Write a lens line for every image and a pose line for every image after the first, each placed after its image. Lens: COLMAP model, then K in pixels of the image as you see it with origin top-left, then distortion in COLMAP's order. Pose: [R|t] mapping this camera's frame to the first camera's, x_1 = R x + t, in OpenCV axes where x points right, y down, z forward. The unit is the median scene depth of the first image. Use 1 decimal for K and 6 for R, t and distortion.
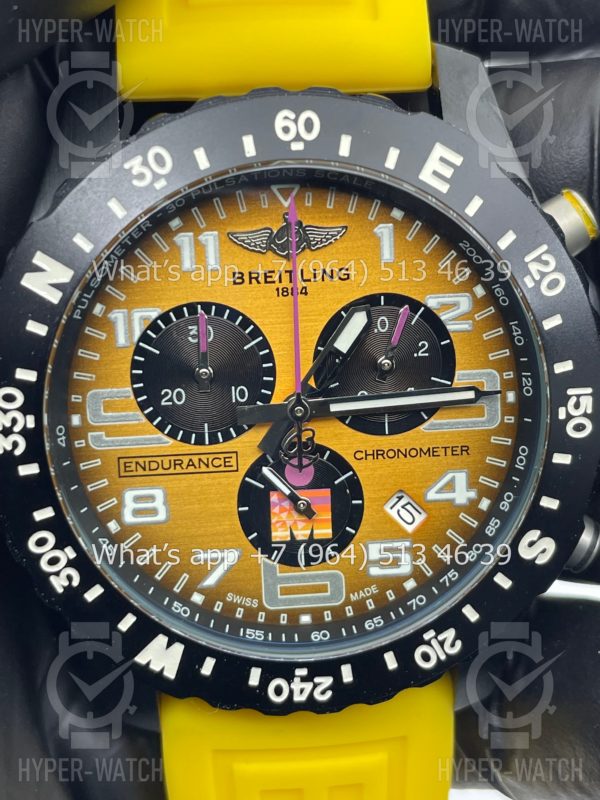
lens RADIAL K [[1186.8, 0, 310.6], [0, 1186.8, 397.8], [0, 0, 1]] dist [0.059171, -0.033497]
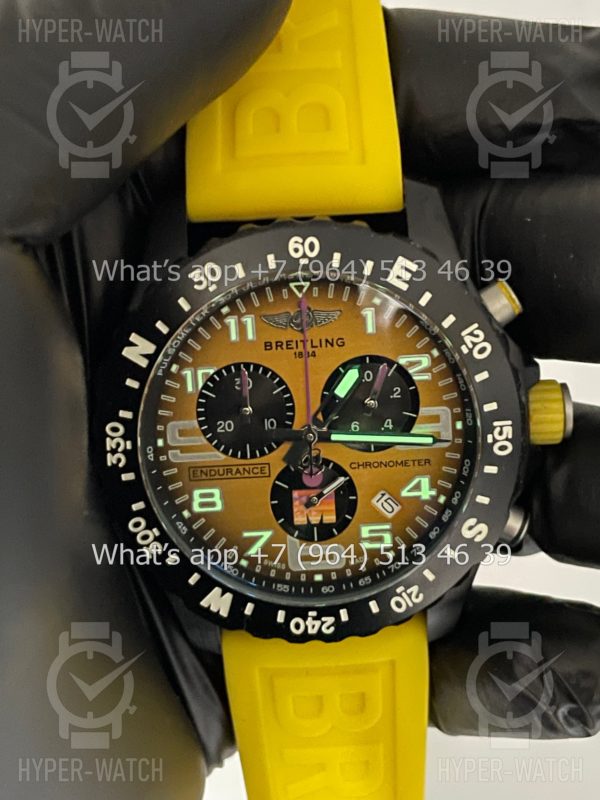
lens RADIAL K [[1164.2, 0, 337.4], [0, 1164.2, 399.8], [0, 0, 1]] dist [0.099267, 0.013210]
pose [[0.997155, -0.000460, -0.075379, 0.131128], [0.003040, 0.999413, 0.034112, -0.082172], [0.075320, -0.034244, 0.996571, -0.424195]]
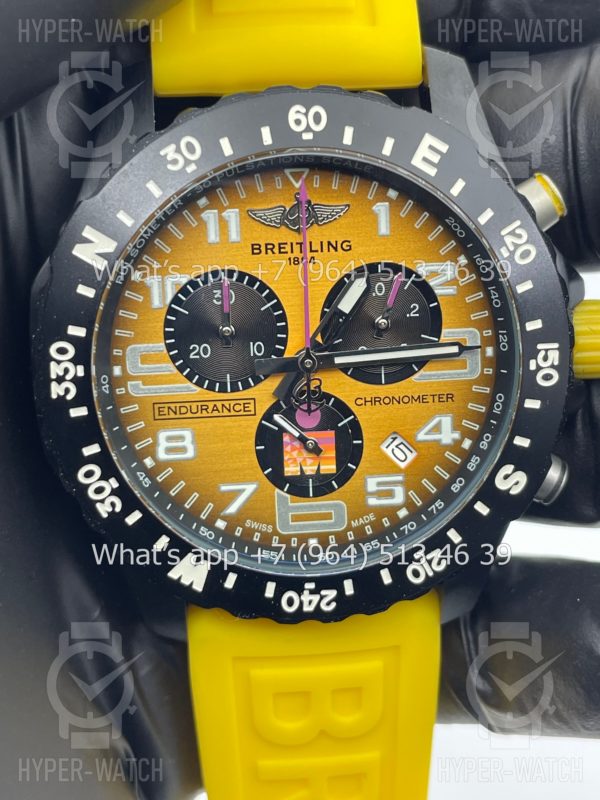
lens RADIAL K [[1186.8, 0, 310.6], [0, 1186.8, 397.8], [0, 0, 1]] dist [0.059171, -0.033497]
pose [[0.999986, 0.000180, 0.005378, -0.013452], [-0.000279, 0.999832, 0.018334, 0.023673], [-0.005374, -0.018335, 0.999817, -0.167992]]
